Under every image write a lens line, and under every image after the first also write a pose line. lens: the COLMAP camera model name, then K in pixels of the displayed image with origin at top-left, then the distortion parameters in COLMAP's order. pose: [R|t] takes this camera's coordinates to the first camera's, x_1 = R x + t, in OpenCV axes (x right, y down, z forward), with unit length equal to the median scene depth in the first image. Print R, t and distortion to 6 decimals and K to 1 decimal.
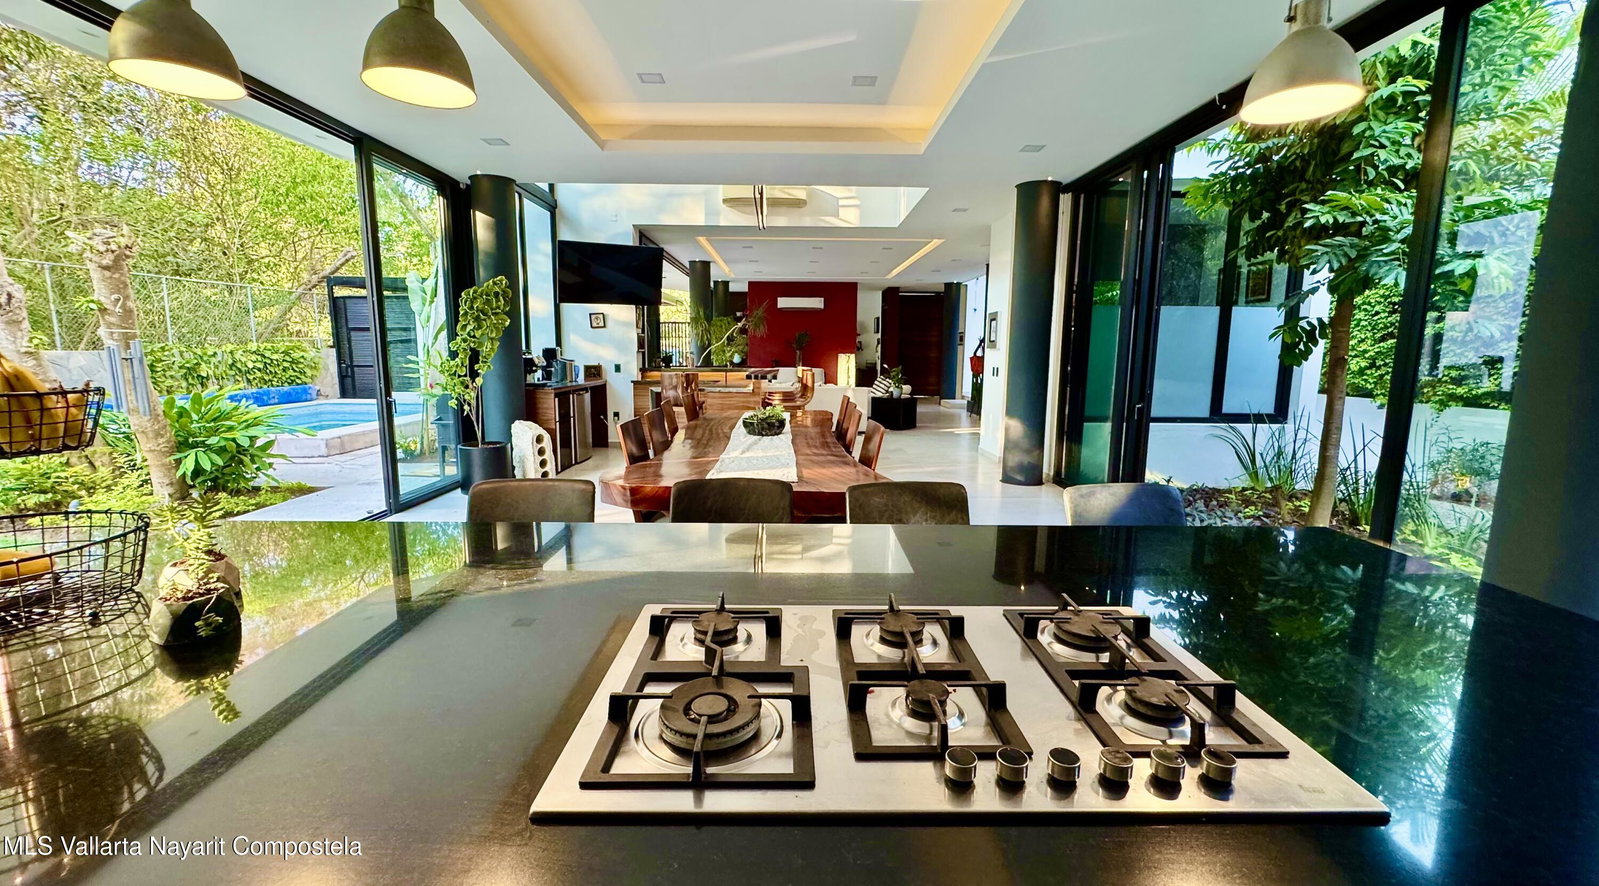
lens RADIAL K [[643.8, 0, 788.9], [0, 643.8, 441.3], [0, 0, 1]] dist [-0.003298, 0.000304]
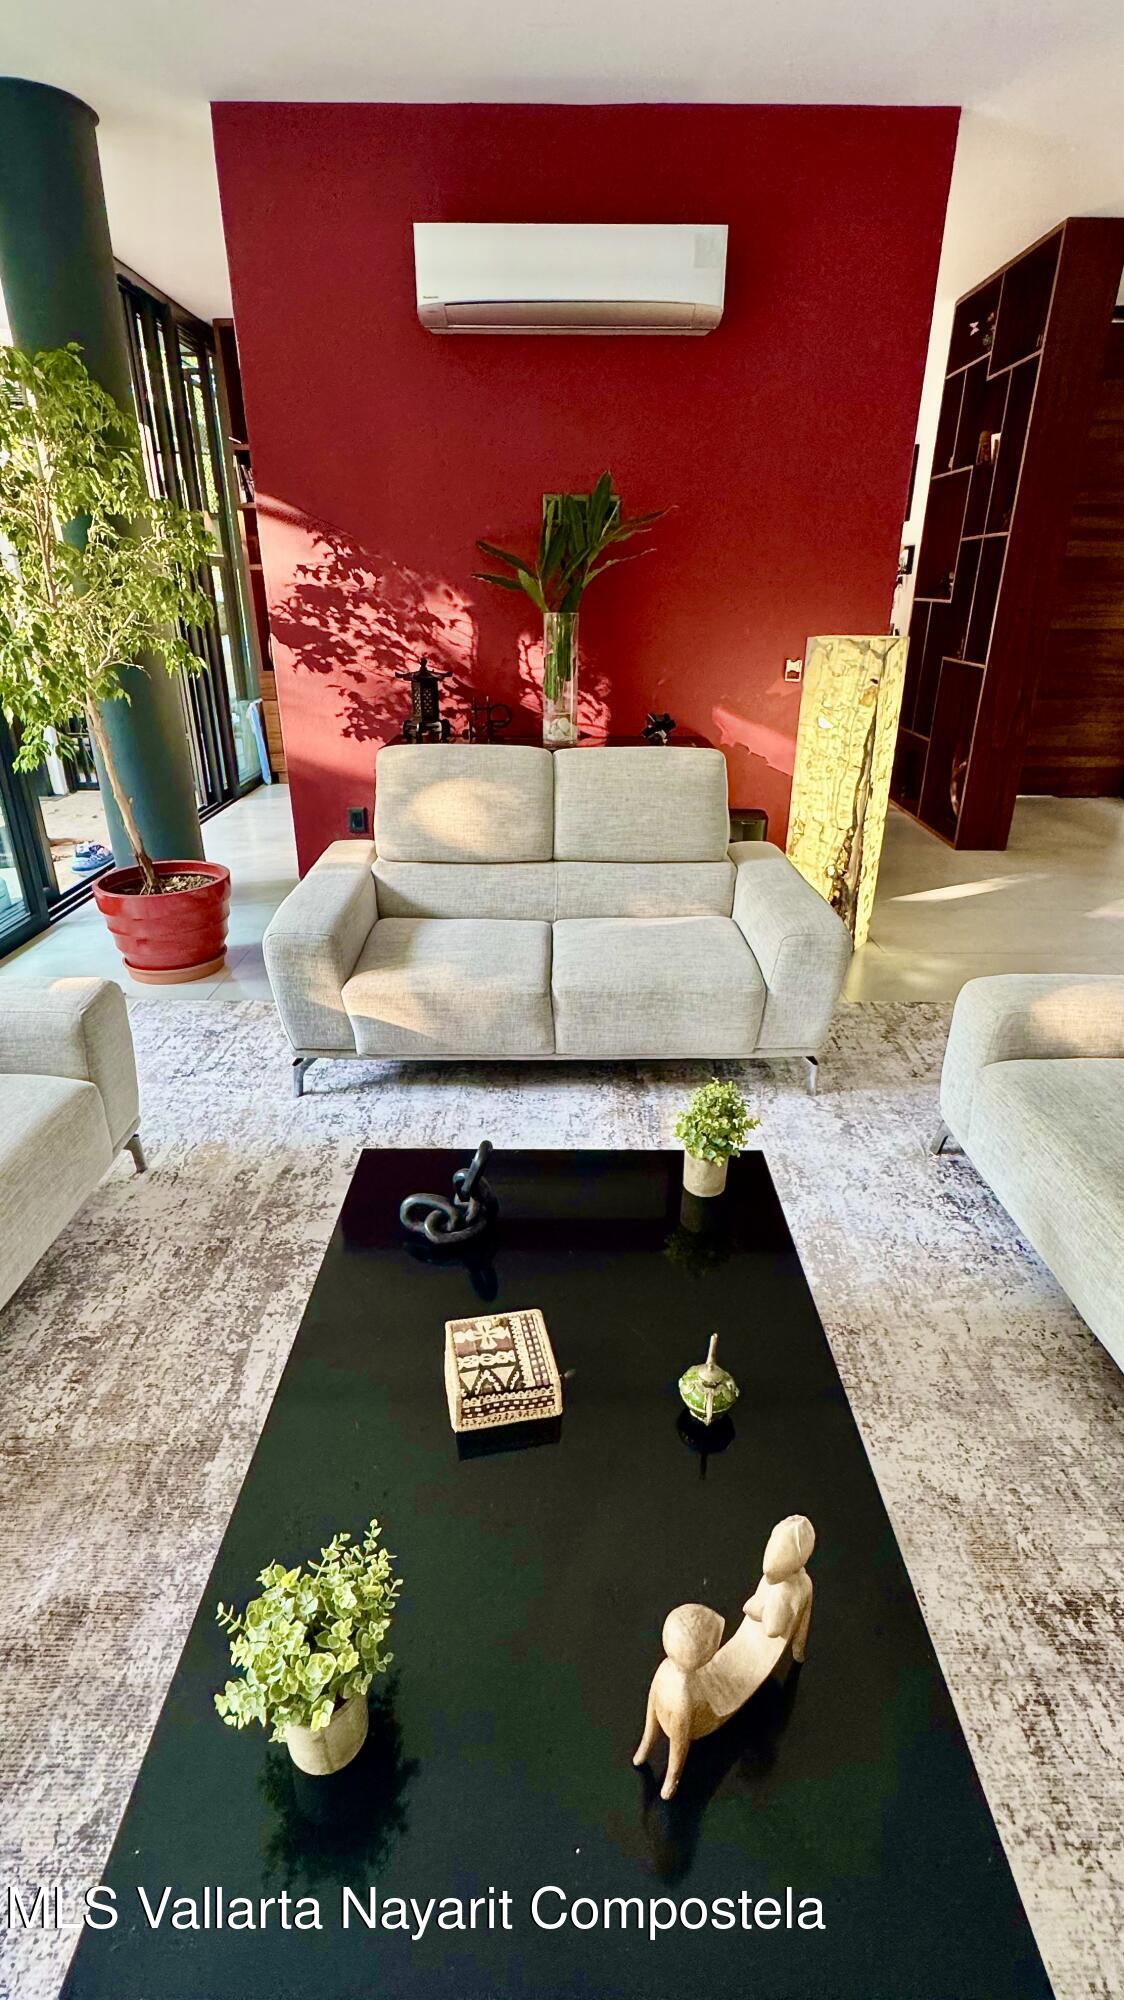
lens RADIAL K [[906.8, 0, 560.3], [0, 906.8, 998.6], [0, 0, 1]] dist [-0.004215, -0.000367]
pose [[0.999970, -0.006176, 0.004714, 0.025751], [0.004622, 0.960558, 0.278041, -0.200033], [-0.006245, -0.278011, 0.960558, 1.353961]]
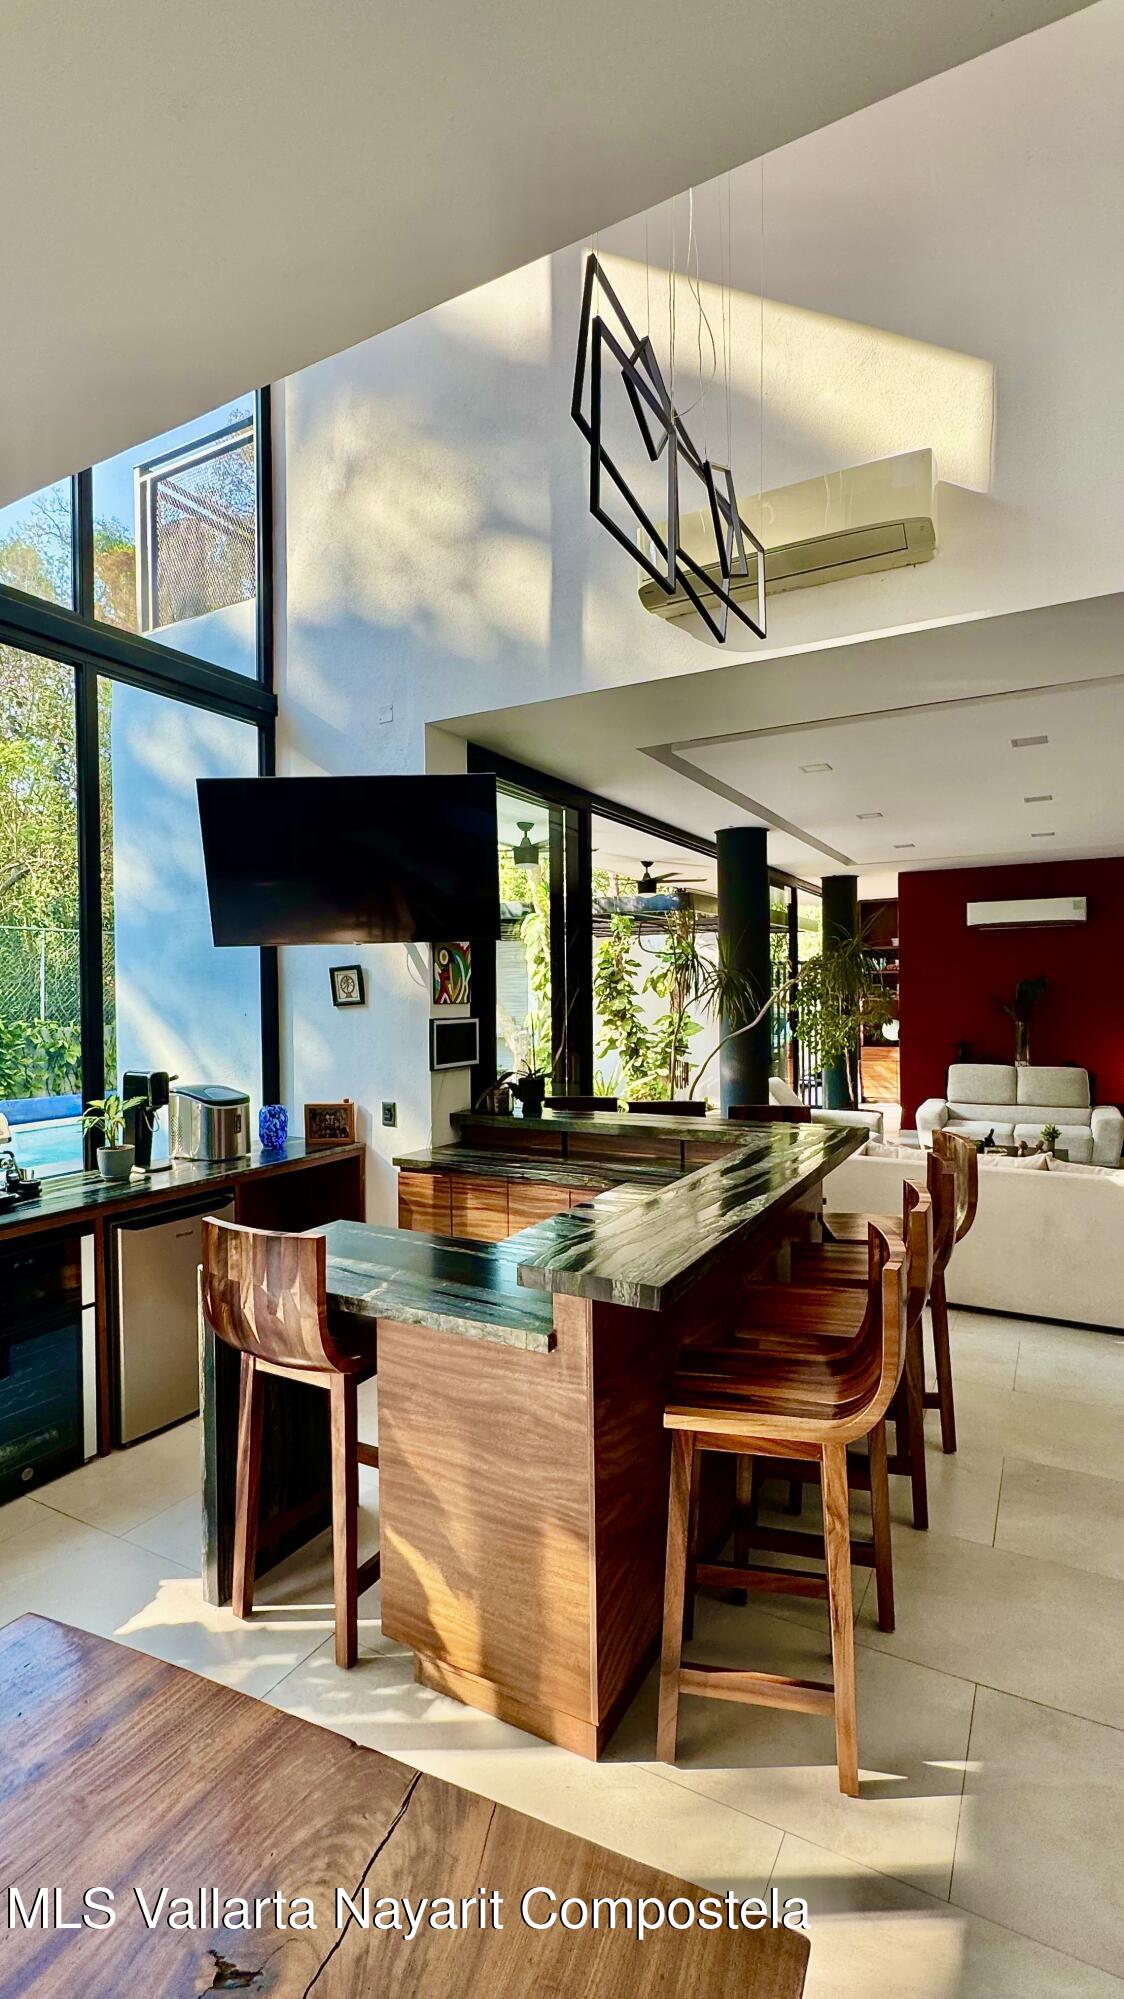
lens RADIAL K [[906.3, 0, 562.2], [0, 906.3, 996.8], [0, 0, 1]] dist [-0.004215, -0.000367]
pose [[0.877136, -0.017193, -0.479934, 0.066074], [-0.049389, 0.990831, -0.125759, -0.120847], [0.477695, 0.134011, 0.868244, 0.599313]]
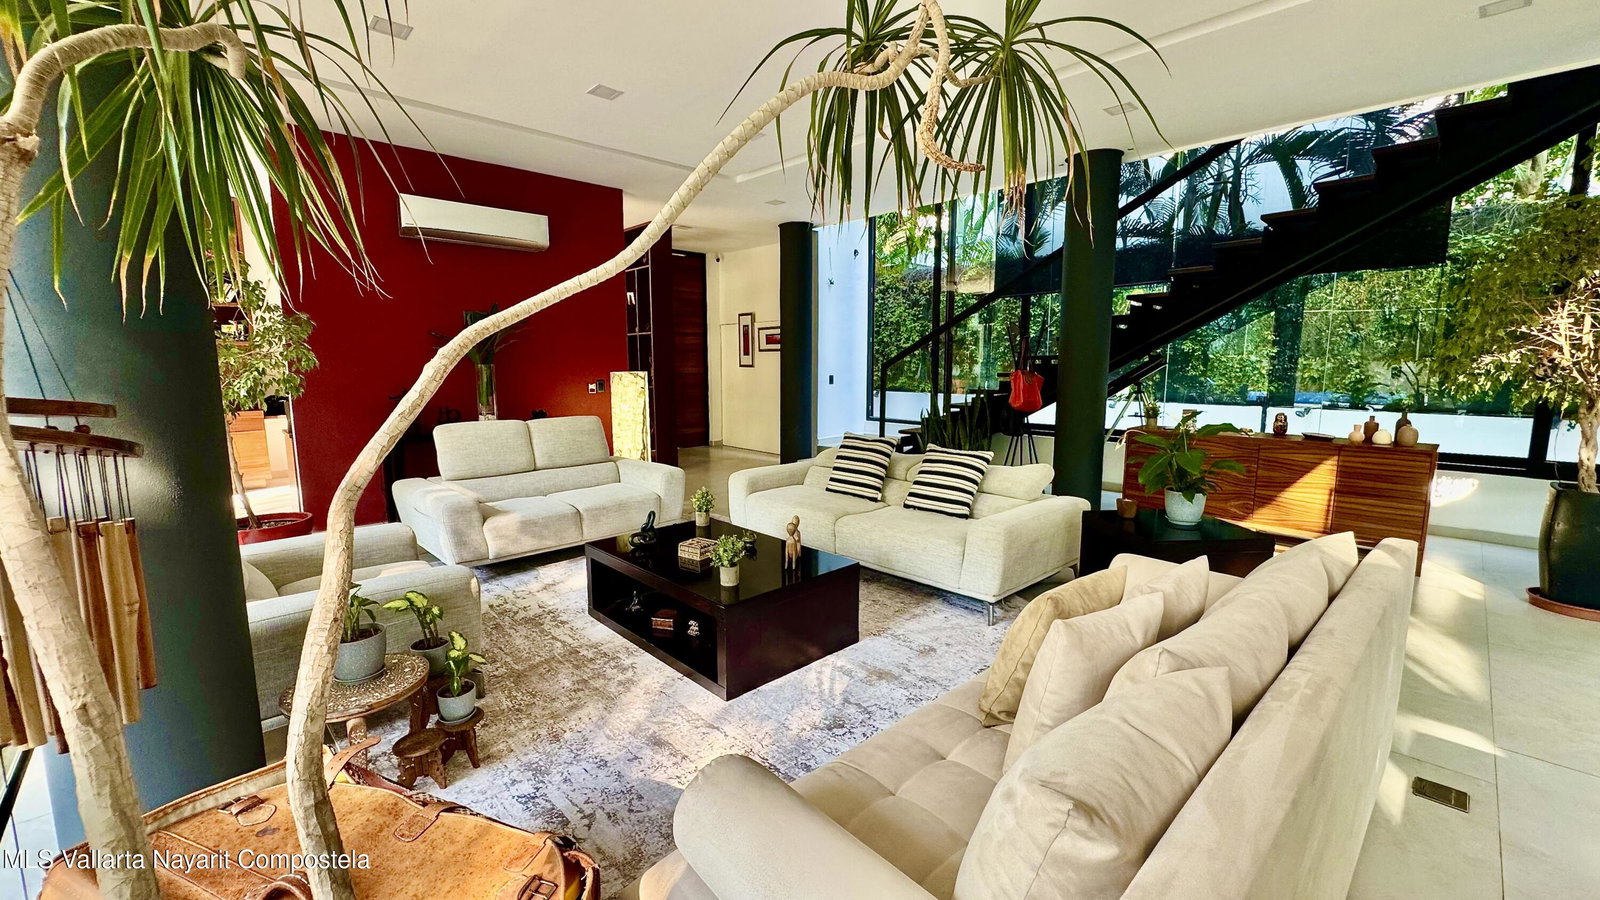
lens RADIAL K [[644.2, 0, 798.8], [0, 644.2, 449.1], [0, 0, 1]] dist [-0.003298, 0.000304]
pose [[0.715789, -0.101990, 0.690829, -0.188596], [0.106100, 0.993676, 0.036767, -0.166629], [-0.690210, 0.046979, 0.722083, 1.170731]]
